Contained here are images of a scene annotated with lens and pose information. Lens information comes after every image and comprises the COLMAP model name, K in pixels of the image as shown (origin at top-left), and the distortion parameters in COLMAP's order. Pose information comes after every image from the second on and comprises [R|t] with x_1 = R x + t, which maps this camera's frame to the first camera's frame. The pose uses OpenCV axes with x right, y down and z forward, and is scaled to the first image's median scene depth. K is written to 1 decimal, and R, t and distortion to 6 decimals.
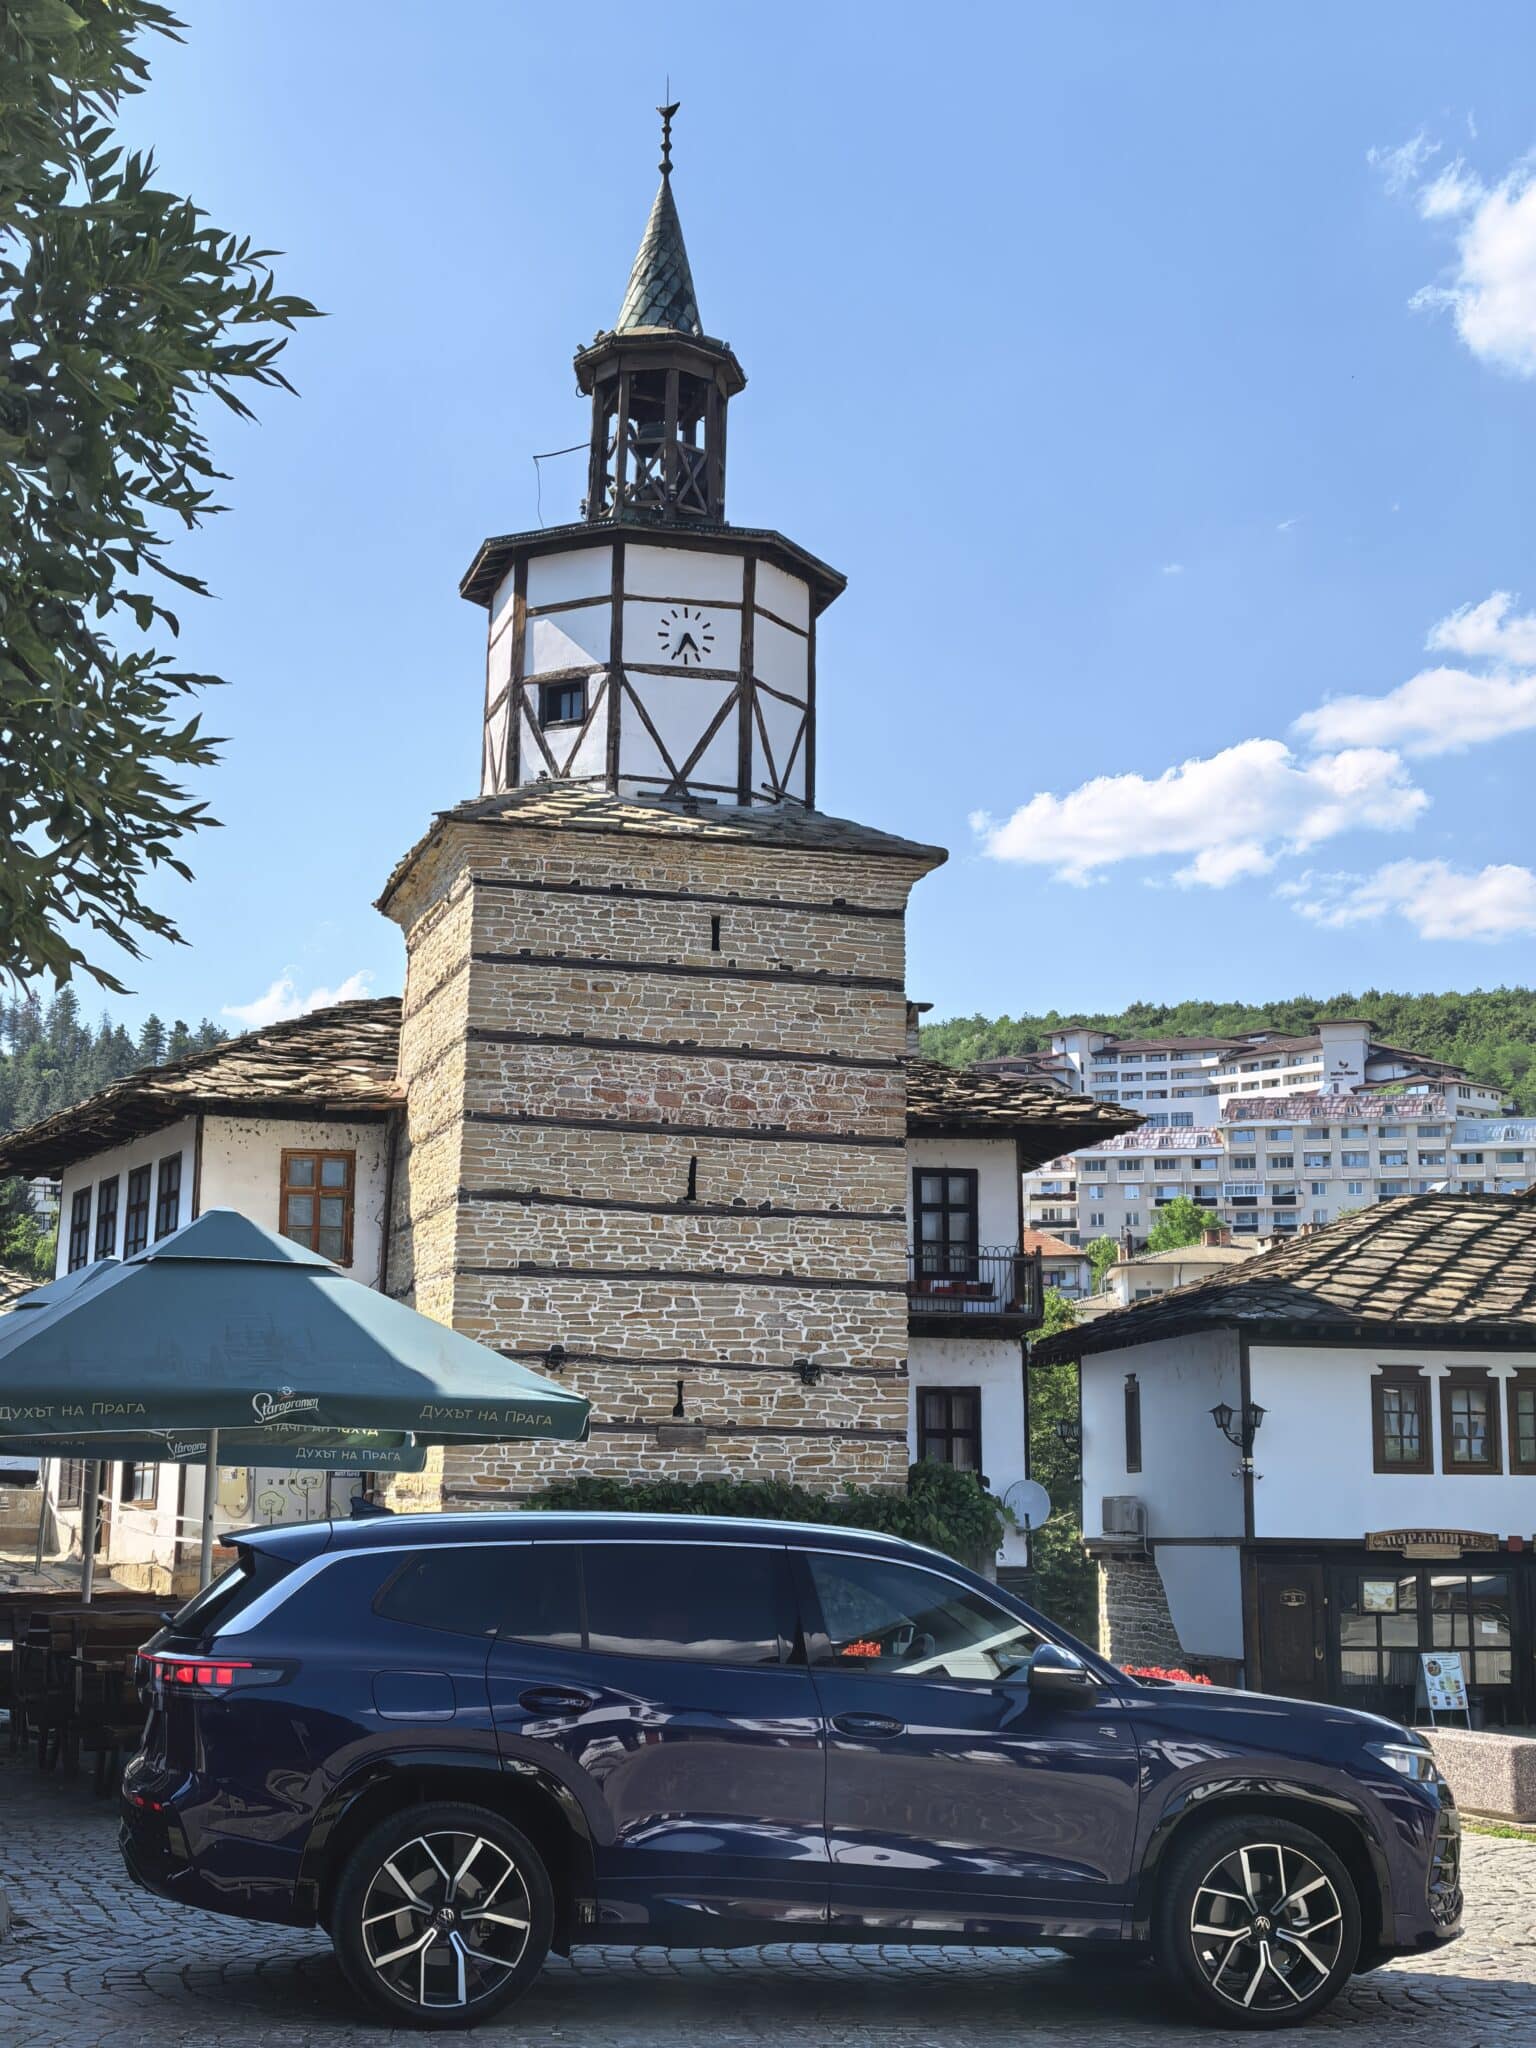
lens RADIAL K [[3084.8, 0, 804.9], [0, 3084.8, 980.4], [0, 0, 1]] dist [0.064542, 0.000000]
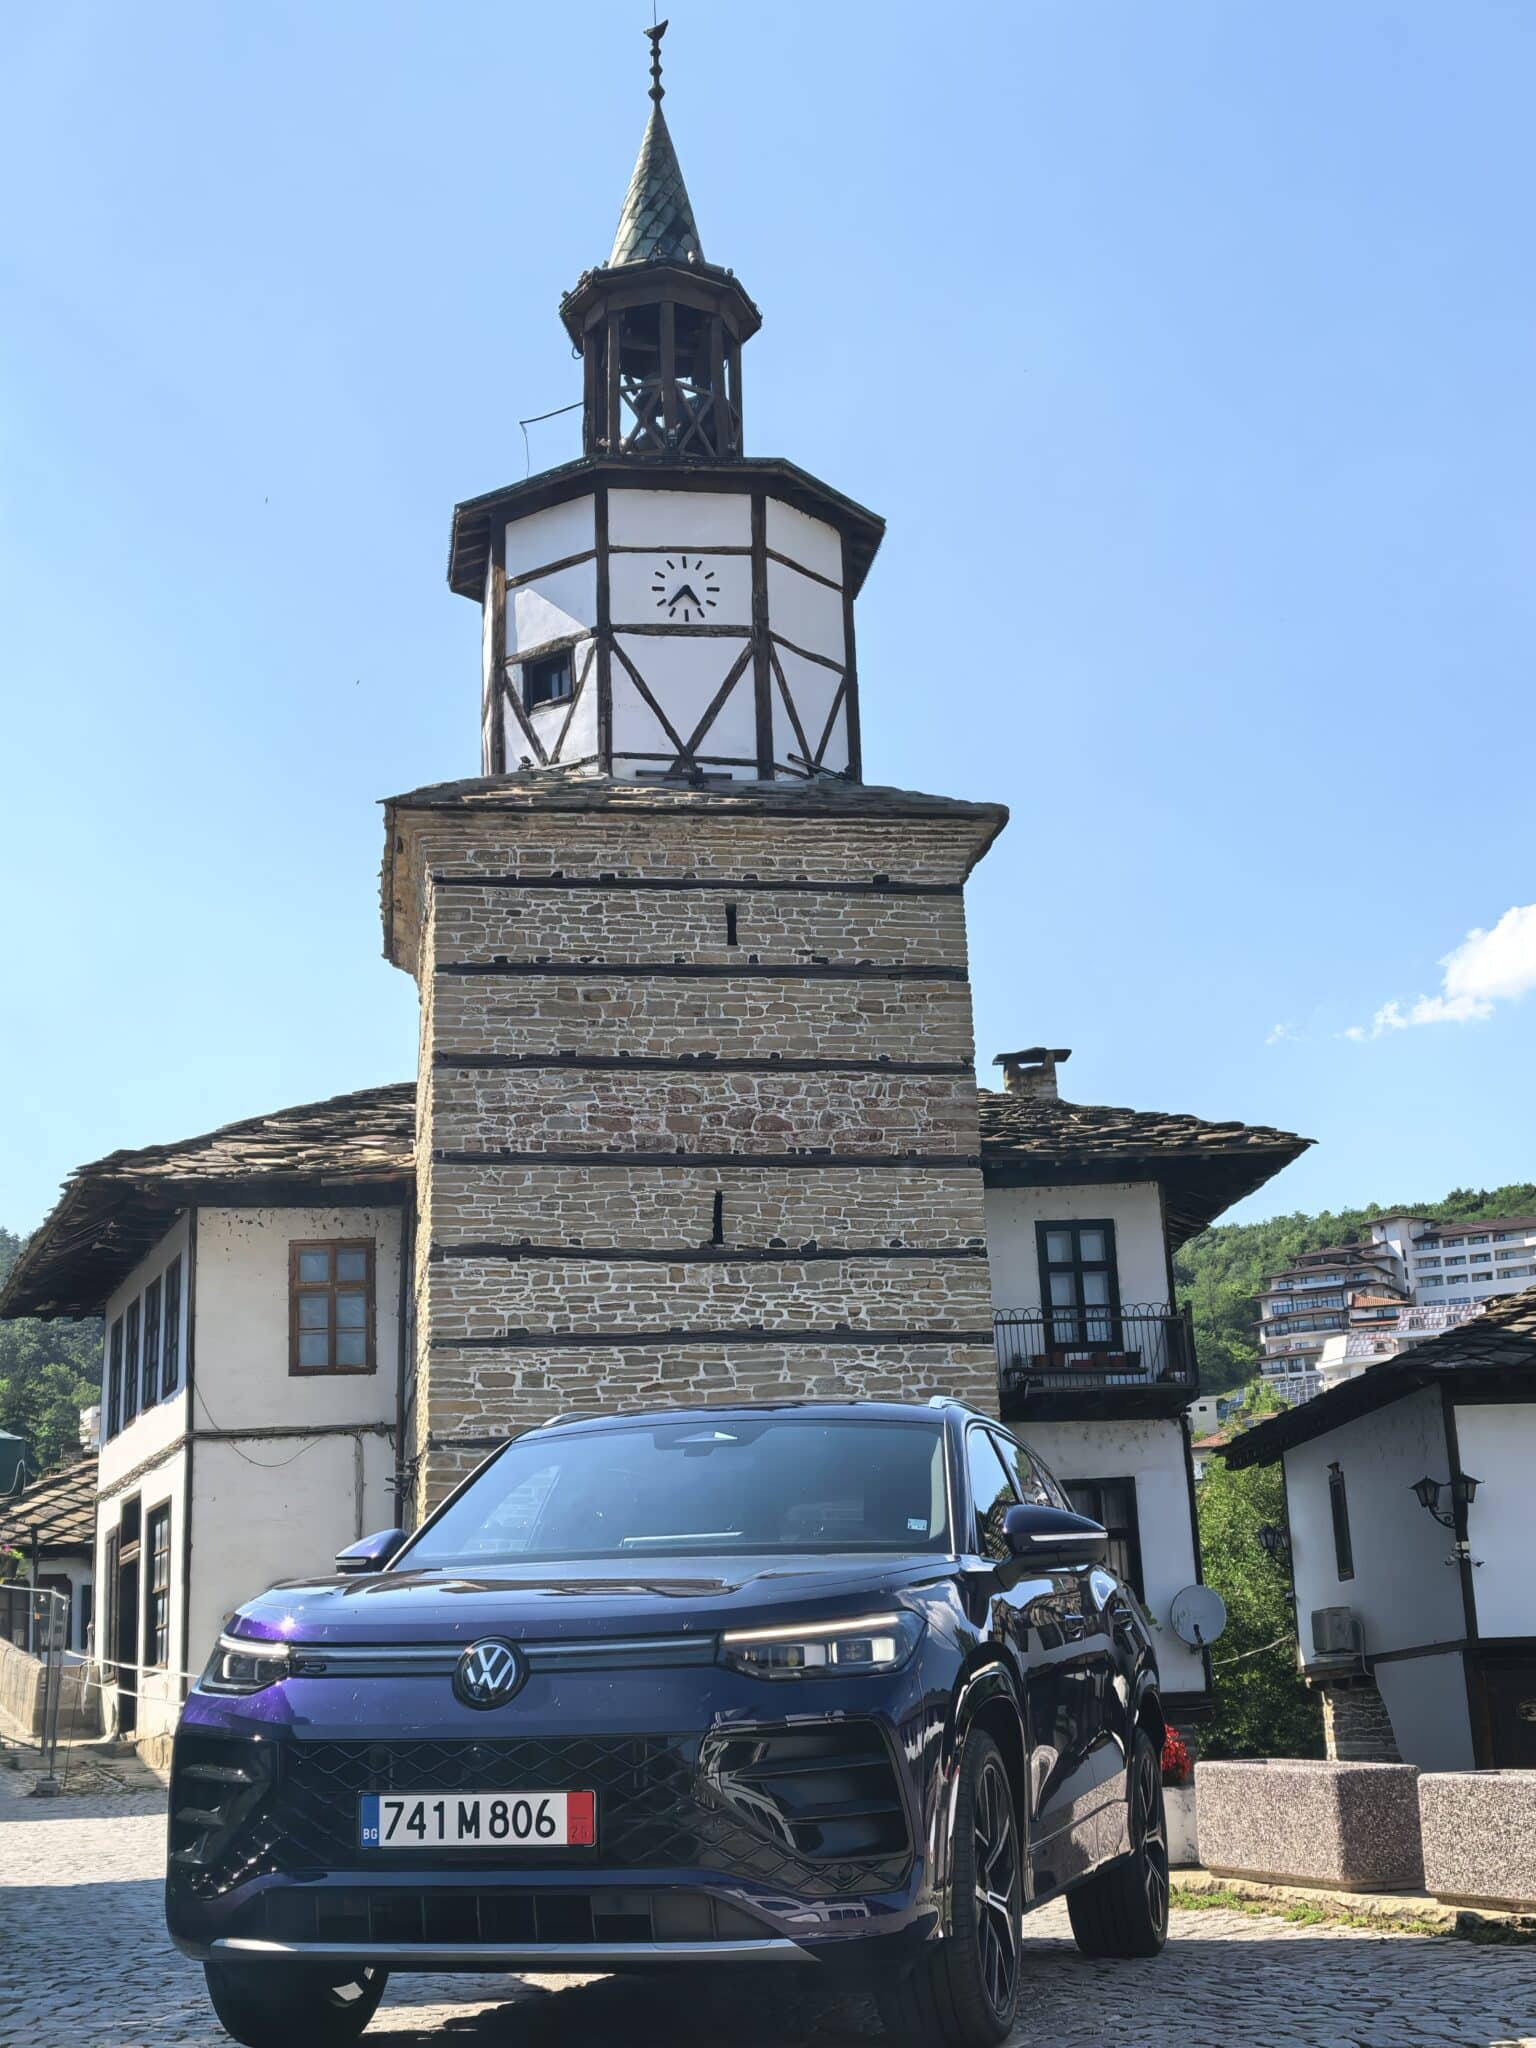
lens RADIAL K [[2946.6, 0, 778.2], [0, 2946.6, 993.4], [0, 0, 1]] dist [0.039654, 0.000000]
pose [[0.990201, -0.078424, -0.115550, 0.071317], [0.069555, 0.994453, -0.078895, 0.064367], [0.121097, 0.070085, 0.990163, 0.208684]]
